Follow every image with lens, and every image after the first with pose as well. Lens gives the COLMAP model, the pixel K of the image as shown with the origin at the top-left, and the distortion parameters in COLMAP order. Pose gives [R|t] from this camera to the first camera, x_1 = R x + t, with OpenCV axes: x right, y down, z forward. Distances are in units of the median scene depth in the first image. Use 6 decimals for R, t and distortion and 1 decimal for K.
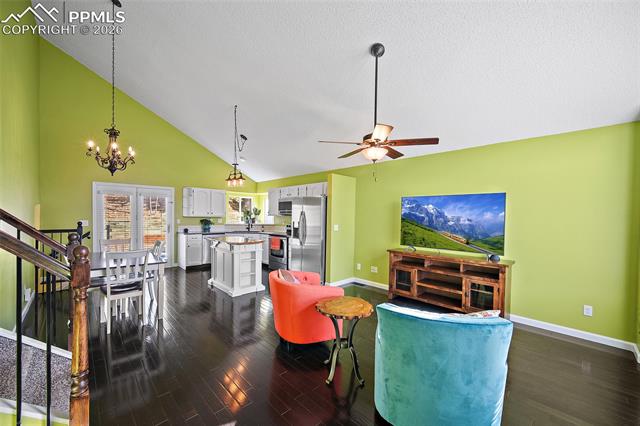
lens RADIAL K [[251.1, 0, 317.2], [0, 251.1, 218.2], [0, 0, 1]] dist [-0.002583, -0.000298]
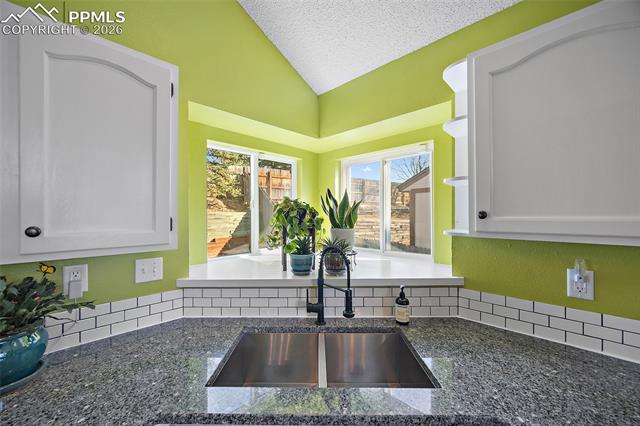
lens RADIAL K [[251.1, 0, 318.1], [0, 251.1, 216.7], [0, 0, 1]] dist [-0.002583, -0.000298]
pose [[0.999761, -0.020895, -0.006457, -0.514539], [0.020838, 0.999745, -0.008680, -0.039666], [0.006637, 0.008544, 0.999941, 1.570369]]
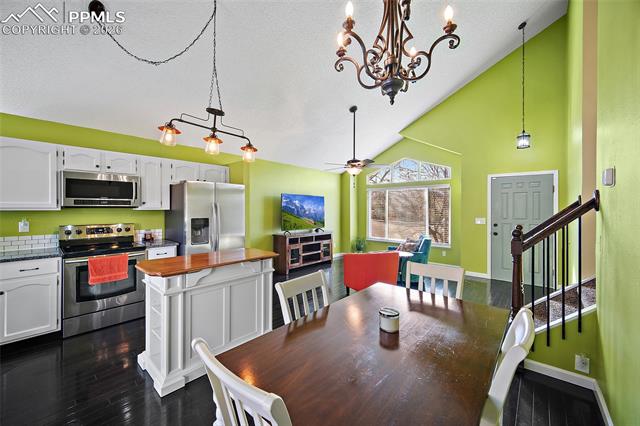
lens RADIAL K [[251.1, 0, 311.4], [0, 251.1, 209.4], [0, 0, 1]] dist [-0.002583, -0.000298]
pose [[-0.075199, -0.015244, 0.997052, -1.041573], [0.004982, 0.999865, 0.015663, -0.025123], [-0.997156, 0.006145, -0.075113, 1.045398]]
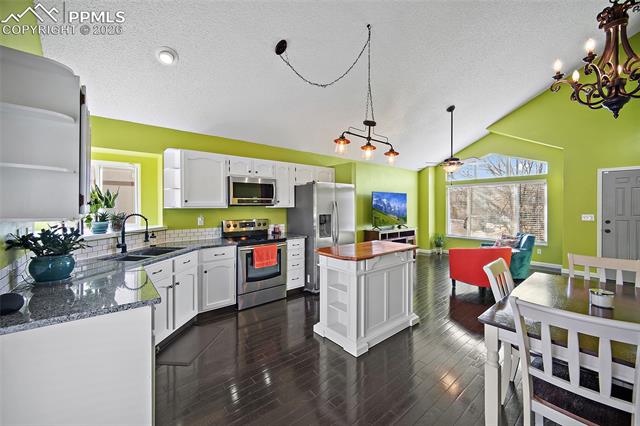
lens RADIAL K [[251.1, 0, 314.8], [0, 251.1, 208.8], [0, 0, 1]] dist [-0.002583, -0.000298]
pose [[0.067959, -0.023097, 0.997421, -1.143062], [0.012288, 0.999676, 0.022312, -0.028554], [-0.997612, 0.010740, 0.068221, 1.347248]]
